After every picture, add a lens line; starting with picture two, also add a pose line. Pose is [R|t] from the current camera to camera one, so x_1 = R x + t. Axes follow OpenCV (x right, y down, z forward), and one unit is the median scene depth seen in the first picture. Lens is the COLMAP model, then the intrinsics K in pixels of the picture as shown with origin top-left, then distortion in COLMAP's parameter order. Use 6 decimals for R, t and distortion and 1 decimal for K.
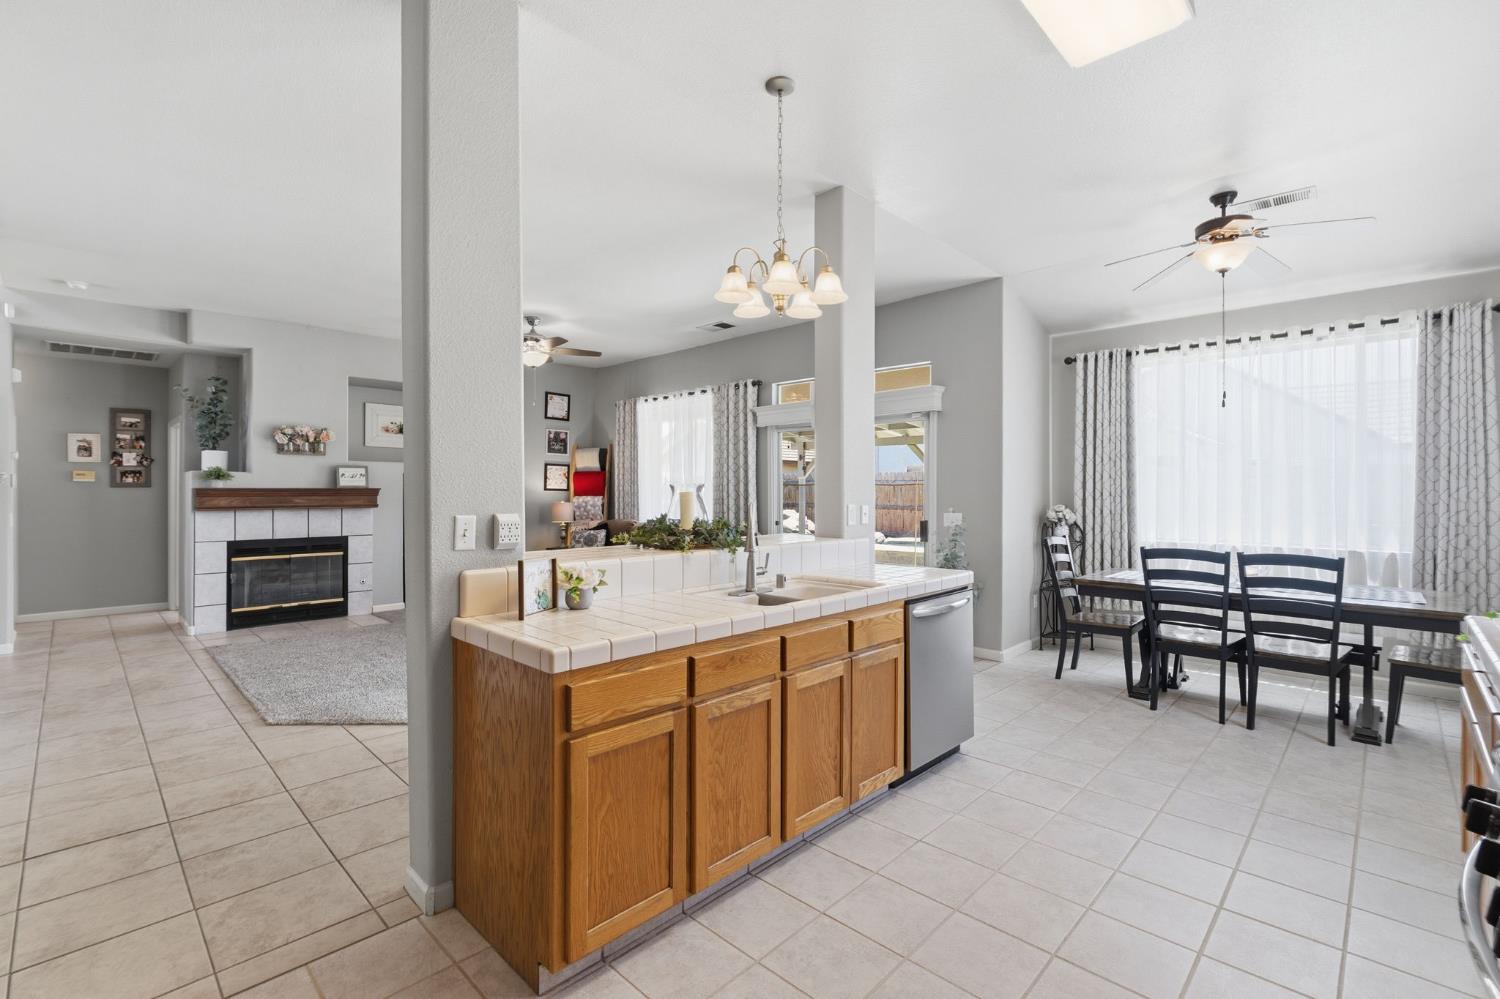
lens RADIAL K [[655.3, 0, 749.6], [0, 655.3, 493.8], [0, 0, 1]] dist [-0.014674, 0.002775]
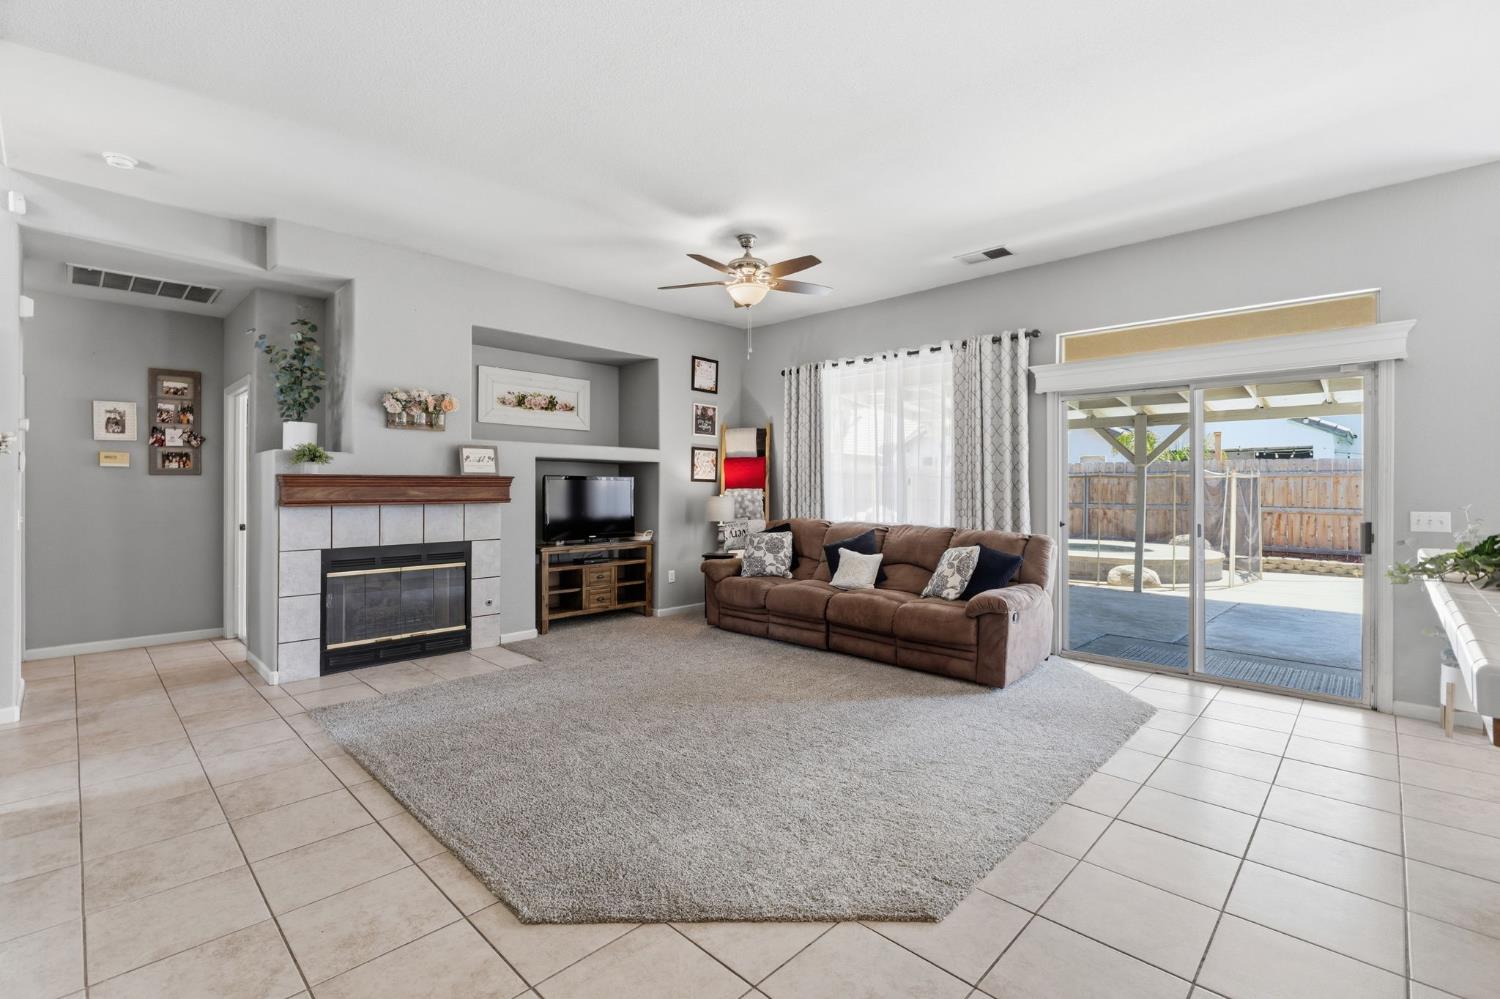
lens RADIAL K [[655.3, 0, 745.4], [0, 655.3, 491.2], [0, 0, 1]] dist [-0.014674, 0.002775]
pose [[0.999996, 0.001234, -0.002729, -0.309244], [-0.001232, 0.999999, 0.000831, 0.007492], [0.002731, -0.000828, 0.999996, 0.265164]]
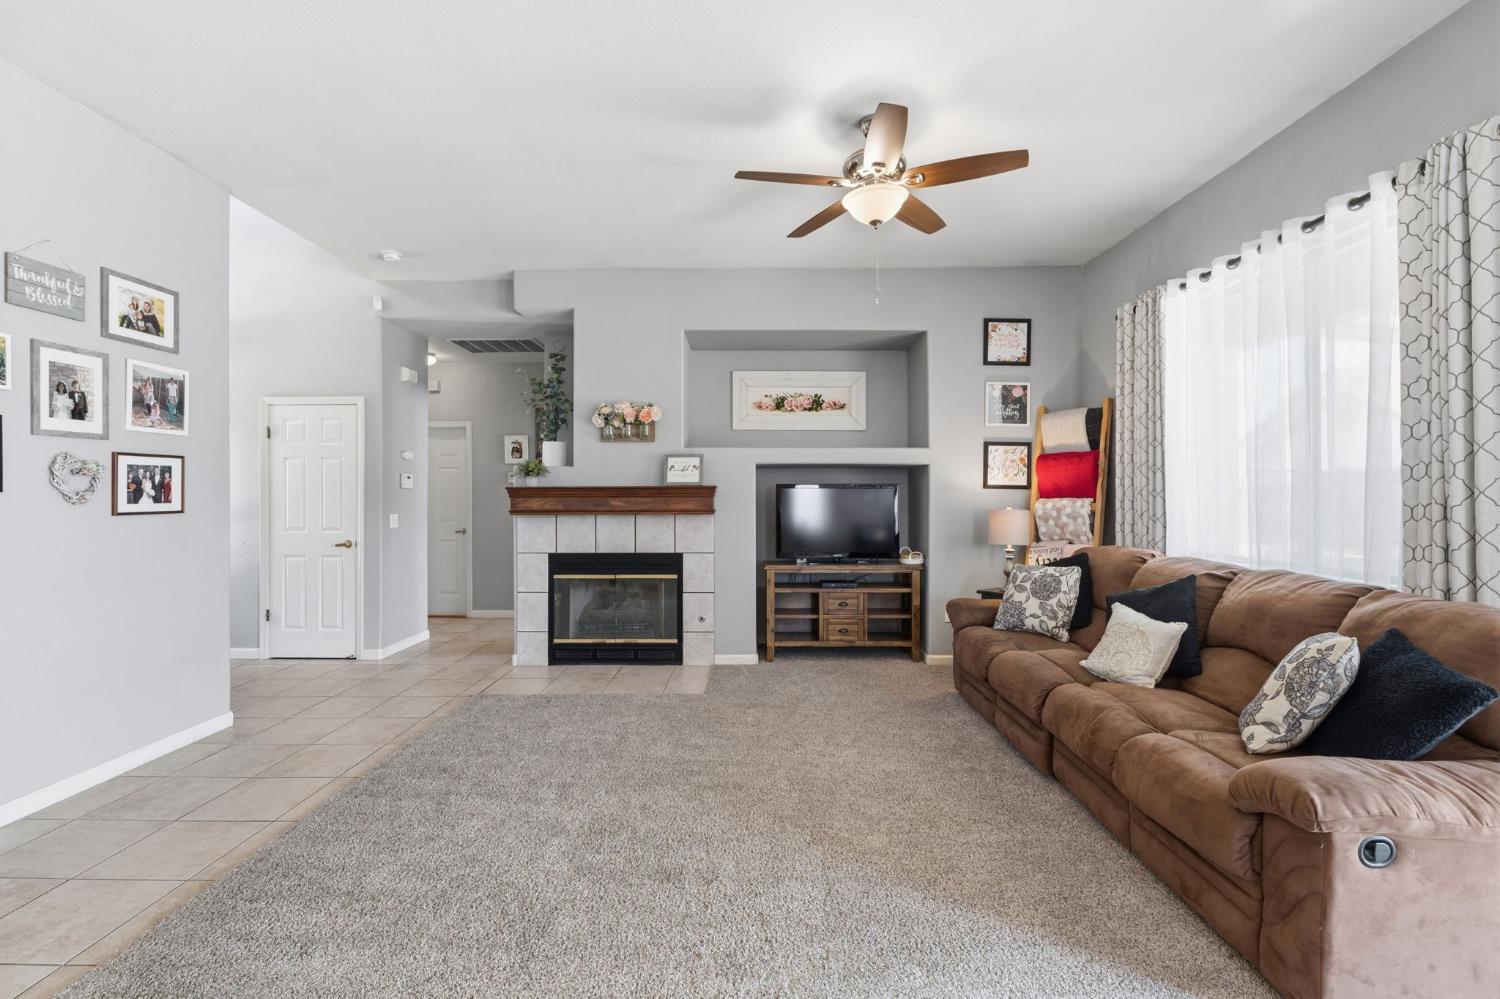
lens RADIAL K [[655.3, 0, 746.3], [0, 655.3, 493.4], [0, 0, 1]] dist [-0.014674, 0.002775]
pose [[0.691918, -0.005314, -0.721956, -0.051249], [-0.001160, 0.999963, -0.008472, 0.005336], [0.721975, 0.006700, 0.691887, 0.562945]]
